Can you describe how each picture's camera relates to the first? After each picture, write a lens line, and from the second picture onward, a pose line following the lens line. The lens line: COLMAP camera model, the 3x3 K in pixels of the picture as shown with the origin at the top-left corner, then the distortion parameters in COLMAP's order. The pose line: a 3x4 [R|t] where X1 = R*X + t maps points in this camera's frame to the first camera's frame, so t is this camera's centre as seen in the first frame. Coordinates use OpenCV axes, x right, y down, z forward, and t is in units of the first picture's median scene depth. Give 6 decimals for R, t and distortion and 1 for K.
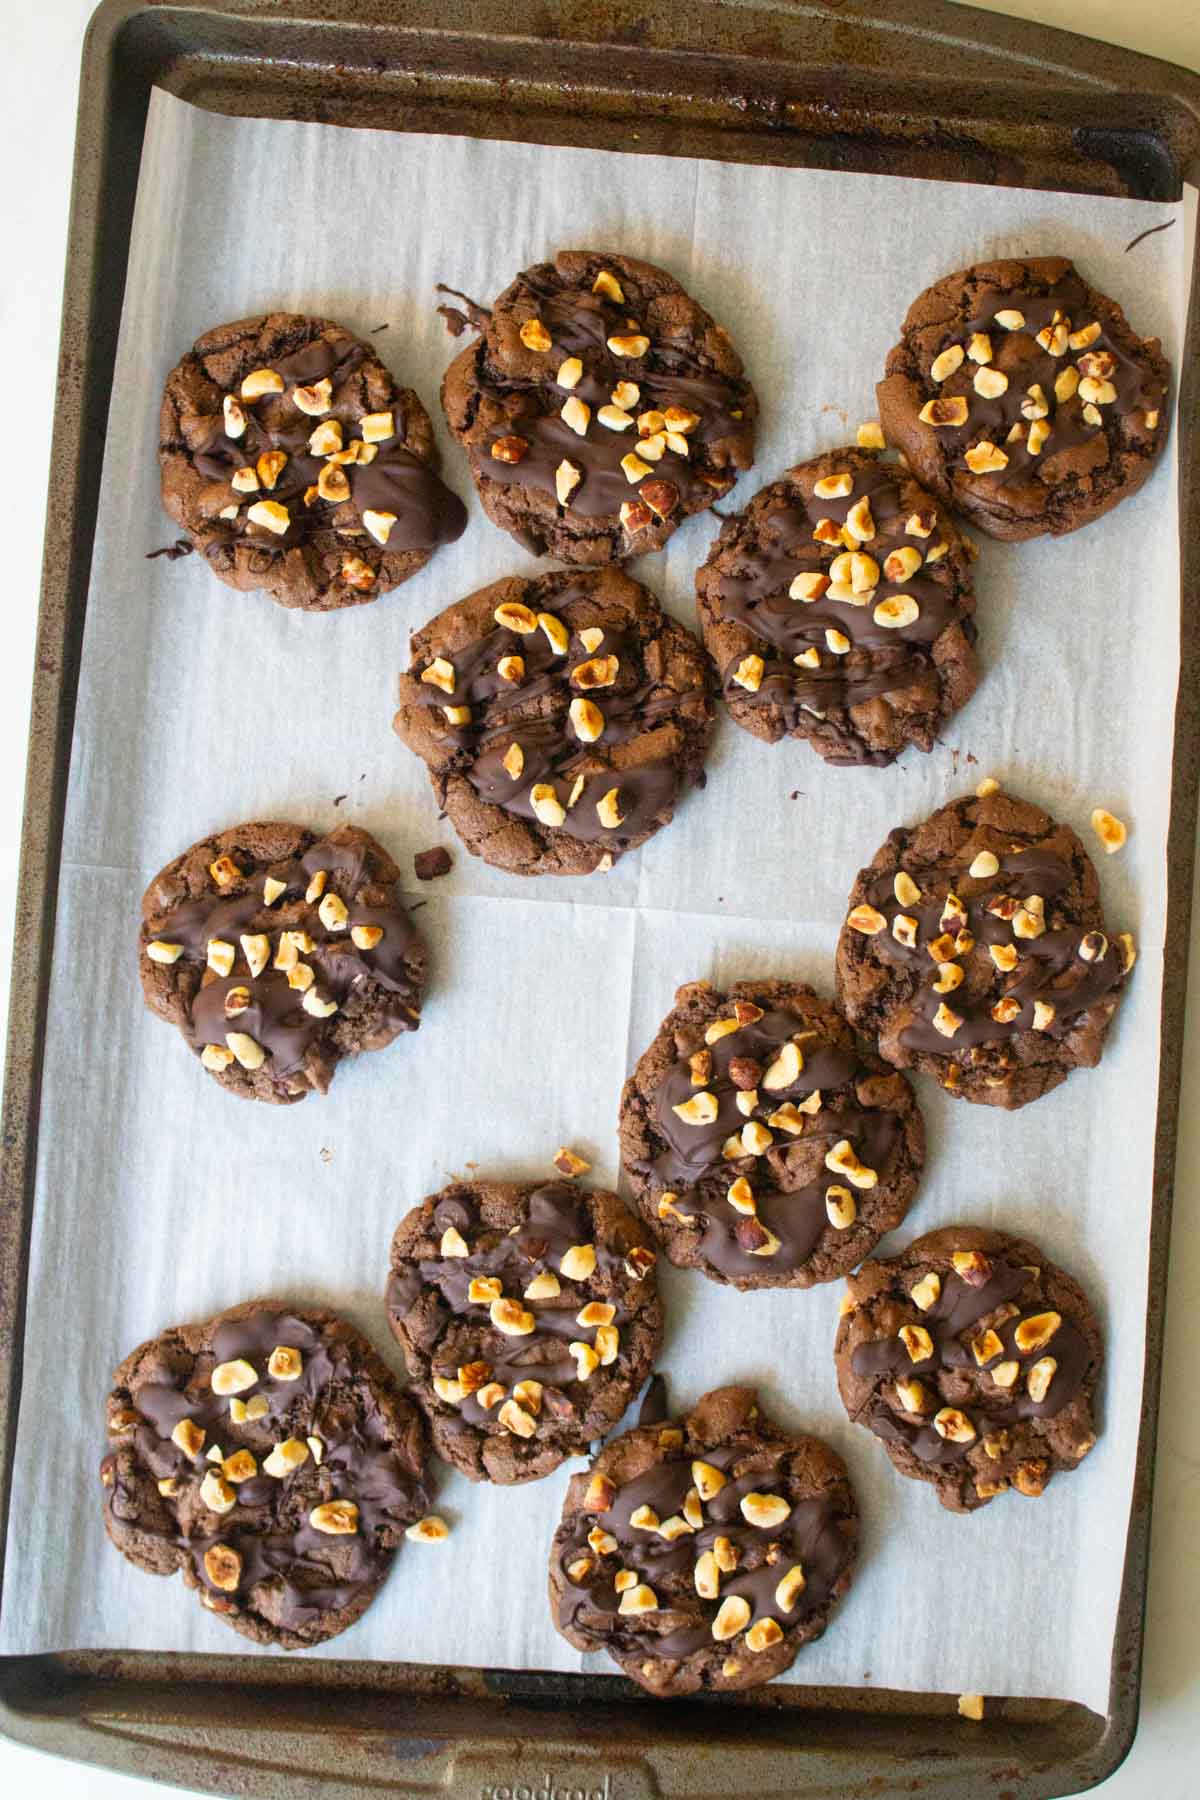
lens RADIAL K [[2467.7, 0, 608.9], [0, 2467.7, 898.6], [0, 0, 1]] dist [-0.003585, 0.000000]
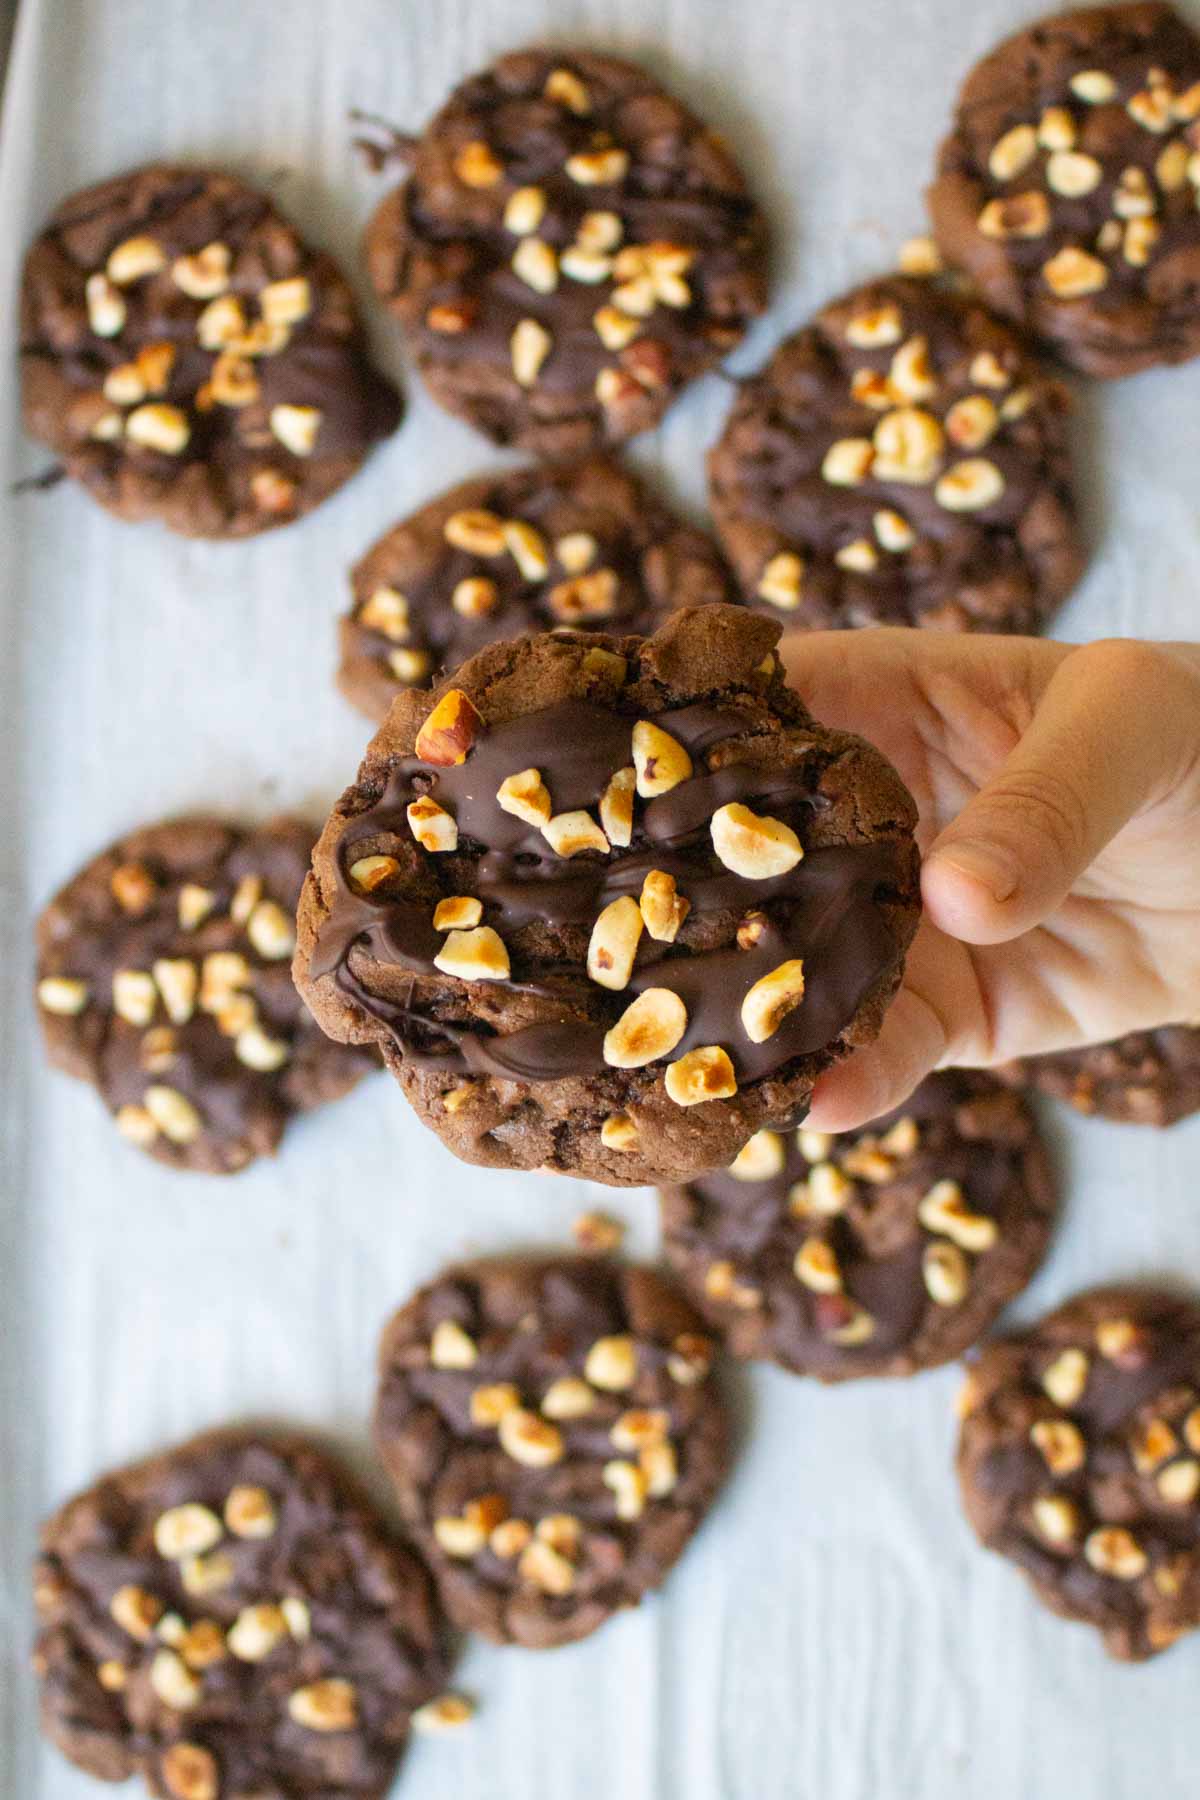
lens RADIAL K [[2467.7, 0, 594.9], [0, 2467.7, 899.6], [0, 0, 1]] dist [-0.003585, 0.000000]
pose [[0.995885, -0.071689, -0.055446, 0.034258], [0.073815, 0.996574, 0.037296, -0.025456], [0.052583, -0.041235, 0.997765, 0.226699]]
